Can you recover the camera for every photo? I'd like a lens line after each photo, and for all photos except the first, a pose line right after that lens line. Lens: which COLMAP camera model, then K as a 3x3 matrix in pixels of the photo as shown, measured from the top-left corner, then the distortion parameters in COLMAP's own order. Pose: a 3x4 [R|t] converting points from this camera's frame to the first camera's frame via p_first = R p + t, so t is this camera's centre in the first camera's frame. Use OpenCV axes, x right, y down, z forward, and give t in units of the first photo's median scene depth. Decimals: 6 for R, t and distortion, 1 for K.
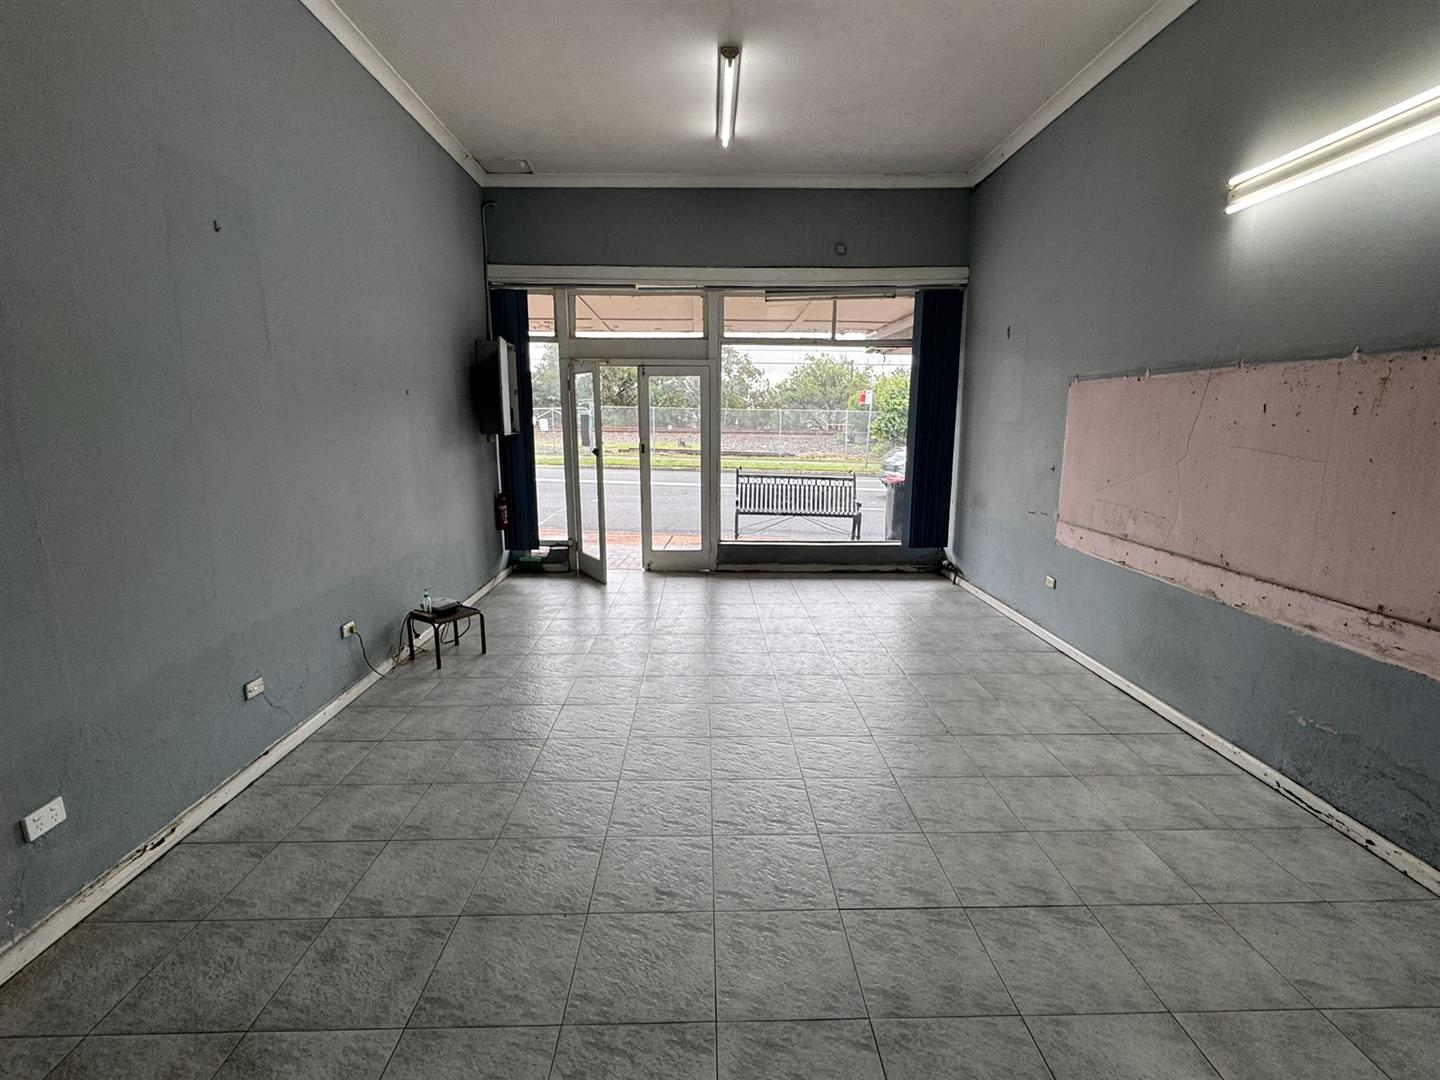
lens RADIAL K [[675.2, 0, 722.1], [0, 675.2, 541.8], [0, 0, 1]] dist [-0.002162, -0.000257]
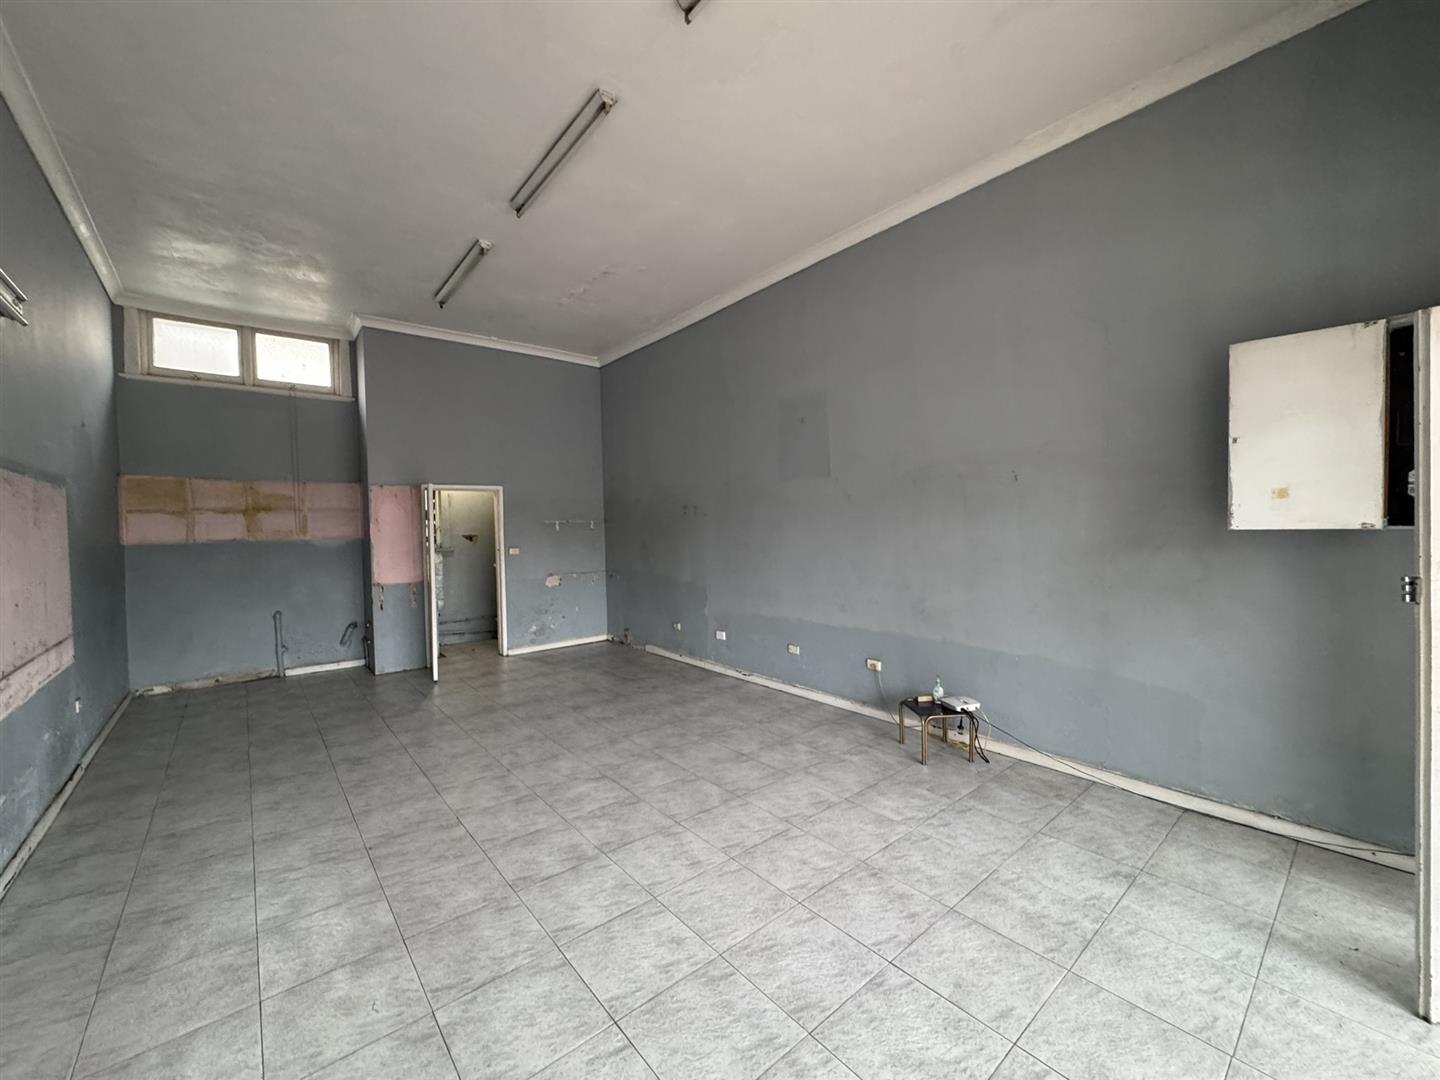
lens RADIAL K [[565.3, 0, 724.7], [0, 565.3, 539.6], [0, 0, 1]] dist [-0.009270, -0.000193]
pose [[-0.776747, 0.027225, -0.629224, 0.536059], [-0.097081, 0.981950, 0.162328, -0.377996], [0.622285, 0.187174, -0.760084, 2.253331]]
